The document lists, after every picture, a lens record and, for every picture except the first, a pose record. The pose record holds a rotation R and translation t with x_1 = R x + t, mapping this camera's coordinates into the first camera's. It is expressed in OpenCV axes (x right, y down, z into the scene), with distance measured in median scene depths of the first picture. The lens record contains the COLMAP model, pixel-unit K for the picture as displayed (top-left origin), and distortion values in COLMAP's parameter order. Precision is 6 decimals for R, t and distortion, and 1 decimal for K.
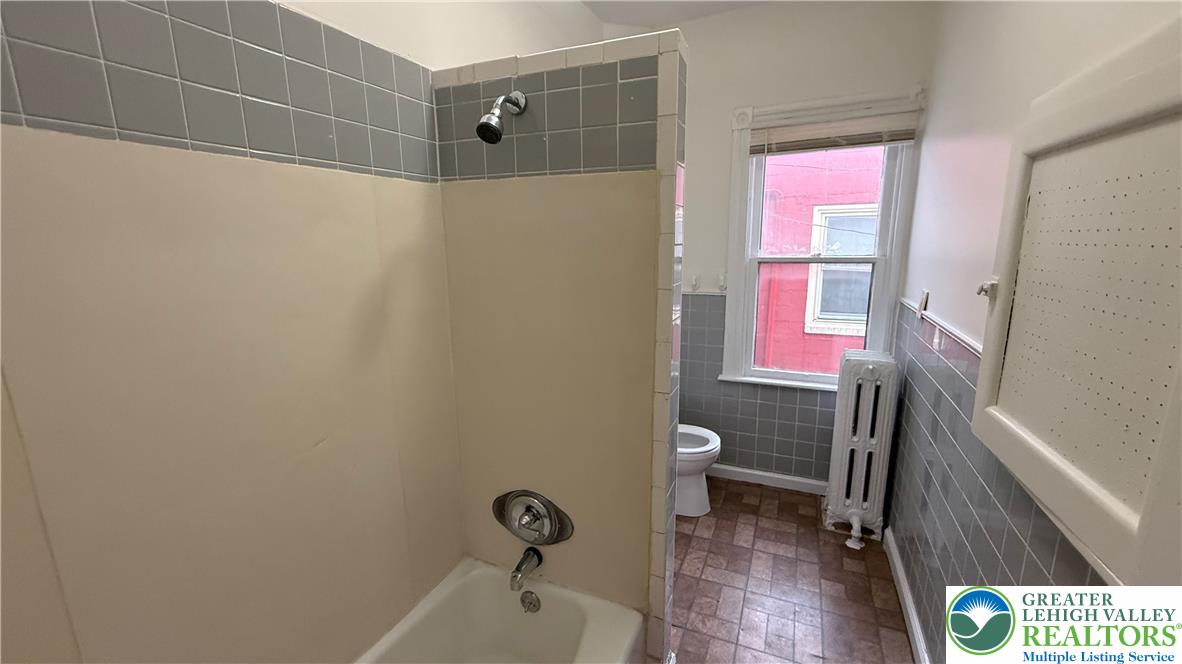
lens RADIAL K [[471.6, 0, 592.4], [0, 471.6, 332.1], [0, 0, 1]] dist [0.001208, -0.000153]
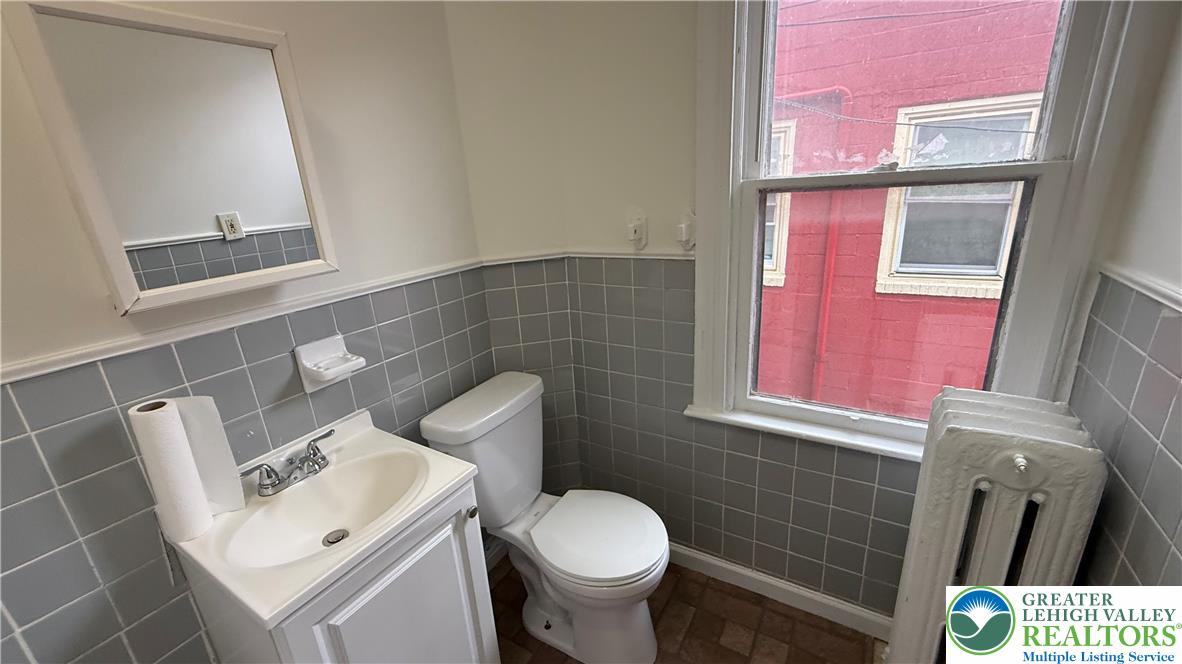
lens RADIAL K [[471.6, 0, 591.8], [0, 471.6, 331.7], [0, 0, 1]] dist [0.001208, -0.000153]
pose [[0.991261, -0.005423, -0.131804, 0.239619], [0.020328, 0.993500, 0.112001, -0.060198], [0.130340, -0.113701, 0.984928, 0.473206]]
